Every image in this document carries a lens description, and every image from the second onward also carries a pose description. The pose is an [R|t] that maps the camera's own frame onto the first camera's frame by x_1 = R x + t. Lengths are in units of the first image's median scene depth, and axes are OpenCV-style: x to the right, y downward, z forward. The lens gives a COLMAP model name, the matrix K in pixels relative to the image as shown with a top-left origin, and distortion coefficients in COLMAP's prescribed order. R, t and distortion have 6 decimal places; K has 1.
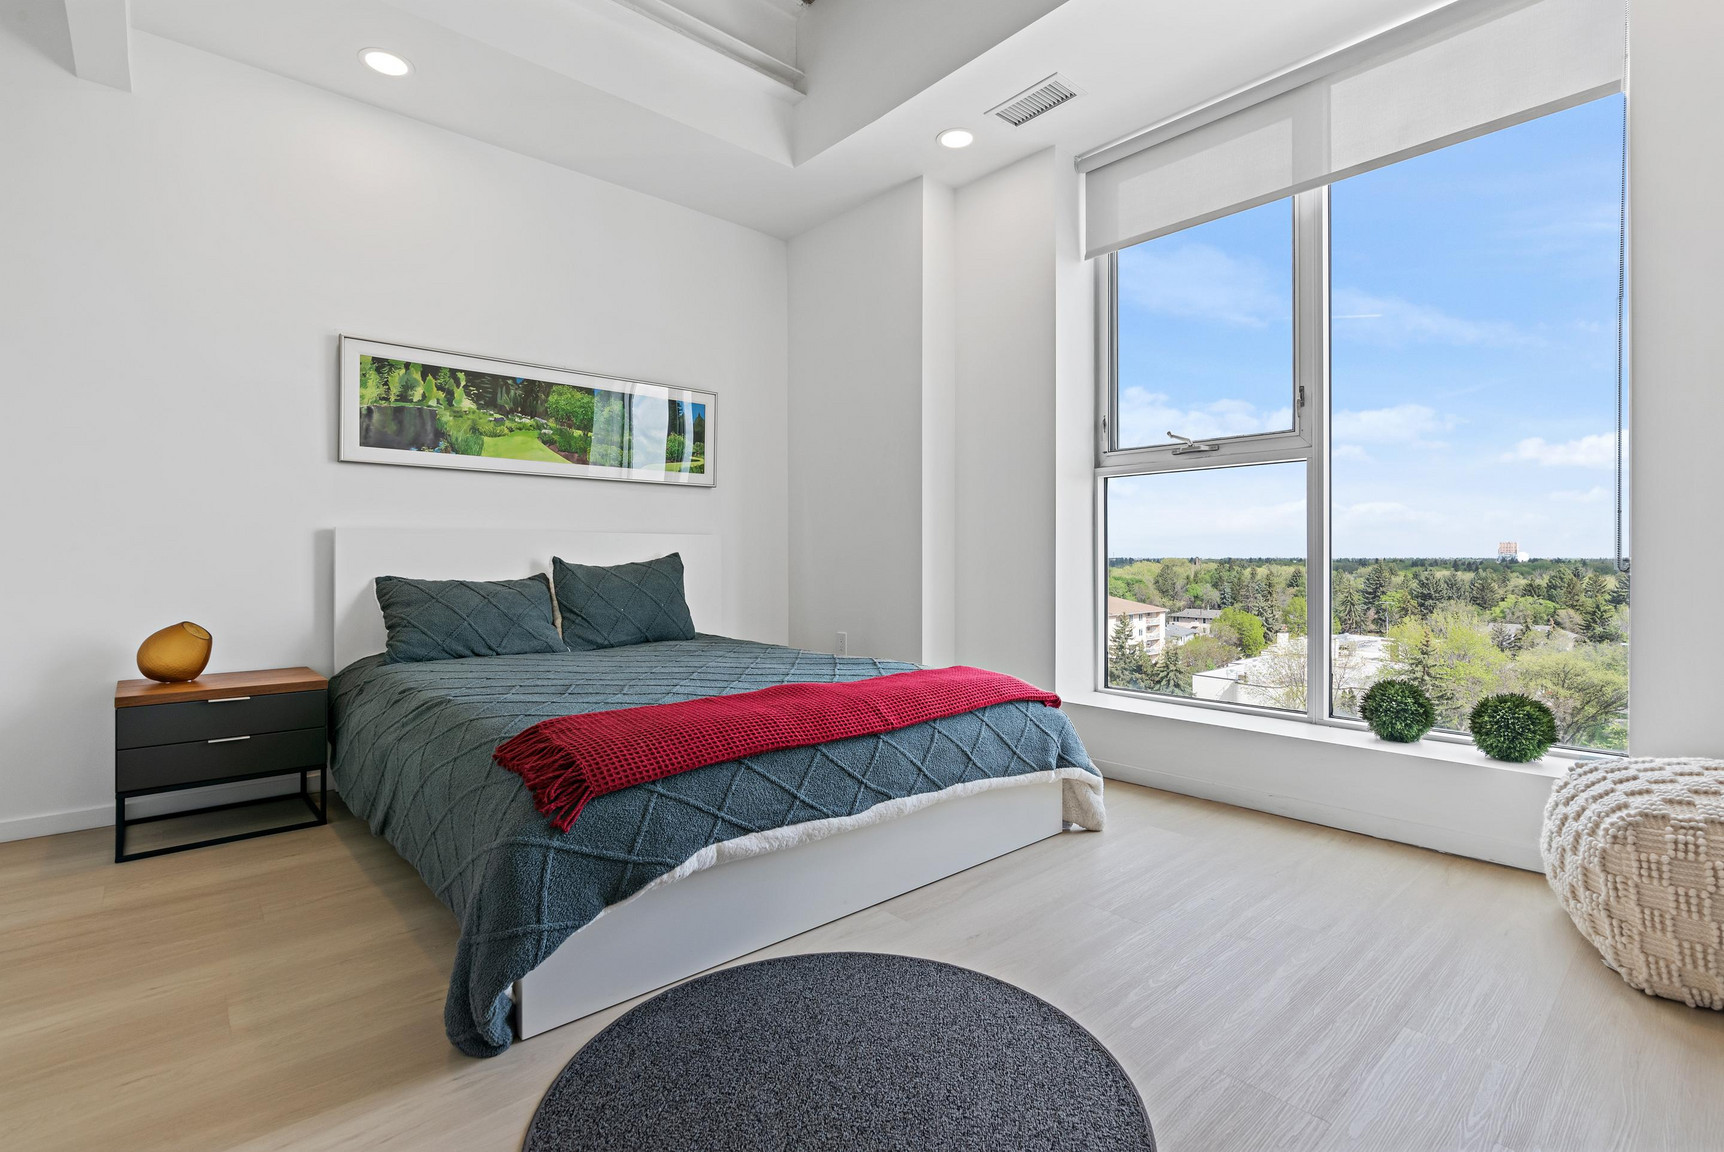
lens RADIAL K [[794.0, 0, 863.5], [0, 794.0, 570.5], [0, 0, 1]] dist [-0.017618, 0.005151]
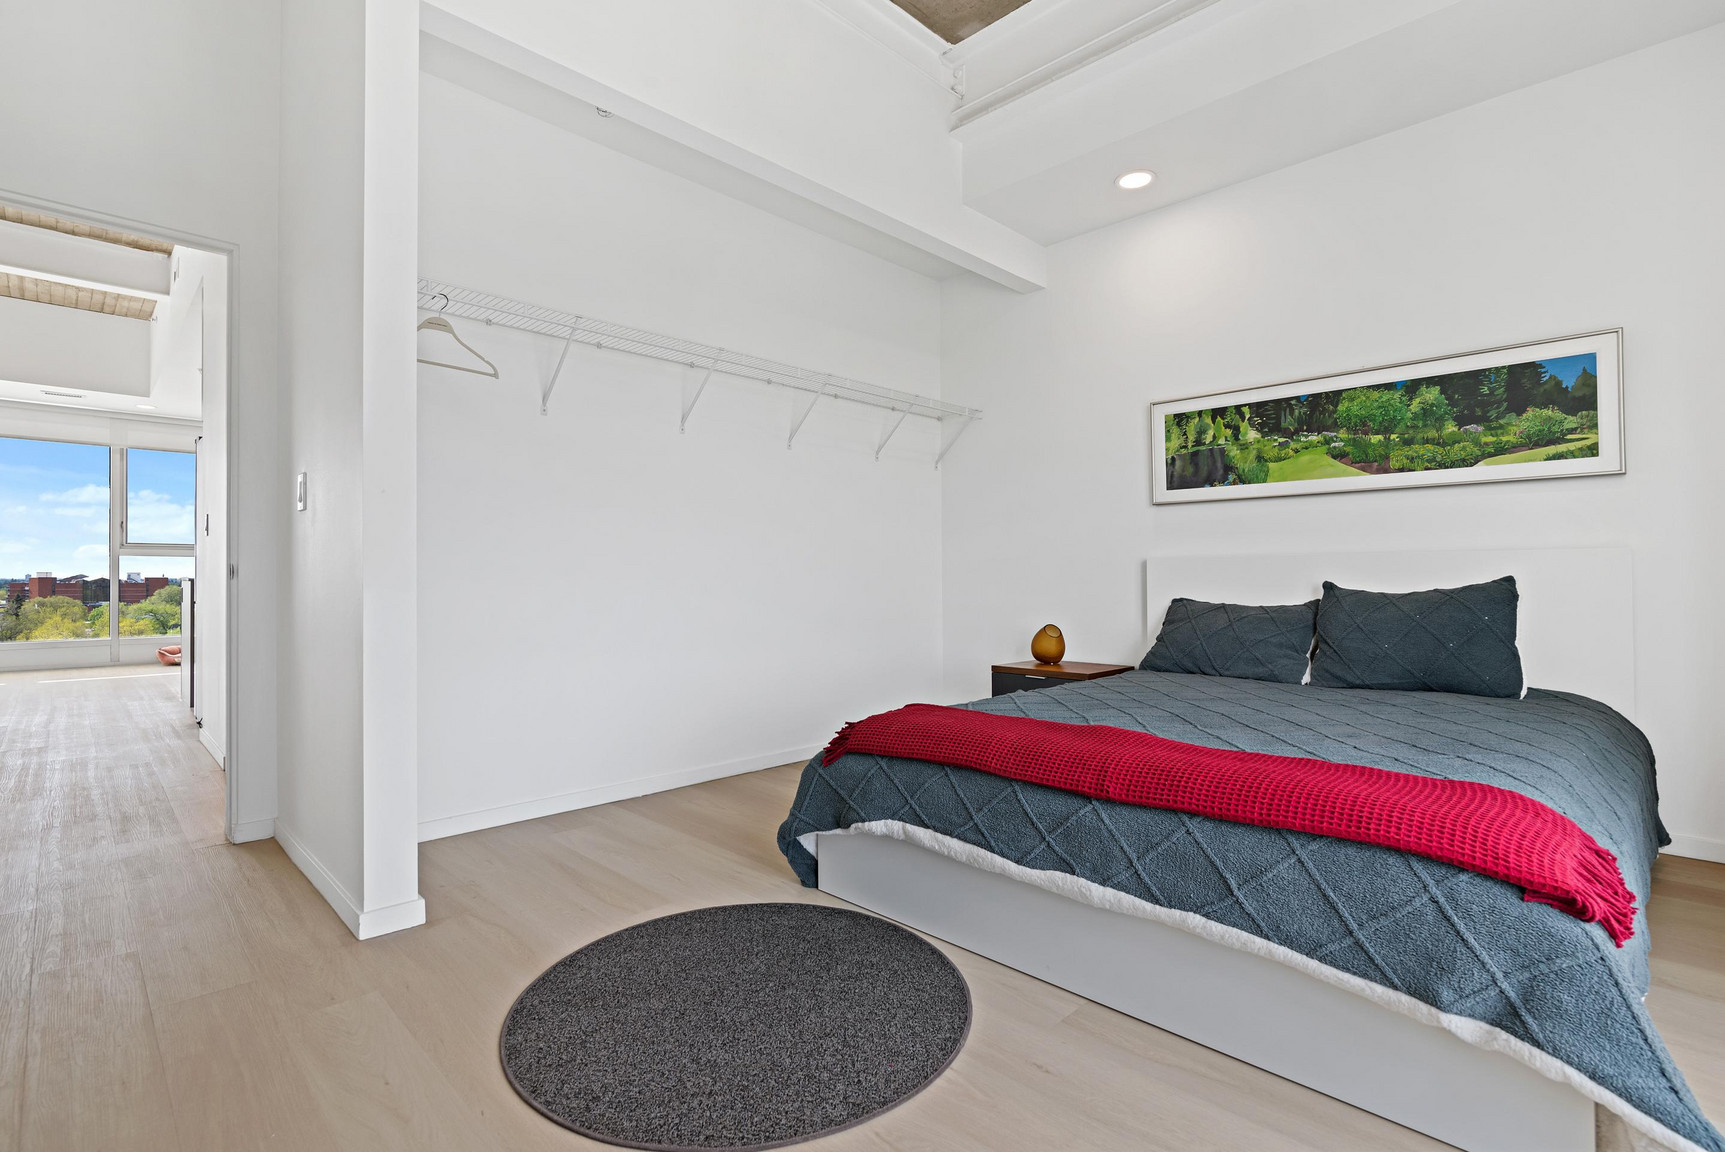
lens RADIAL K [[794.5, 0, 867.7], [0, 794.5, 584.9], [0, 0, 1]] dist [-0.017618, 0.005151]
pose [[0.072697, 0.007113, -0.997329, 0.519210], [-0.013160, 0.999894, 0.006172, -0.013174], [0.997267, 0.012677, 0.072783, 0.434811]]
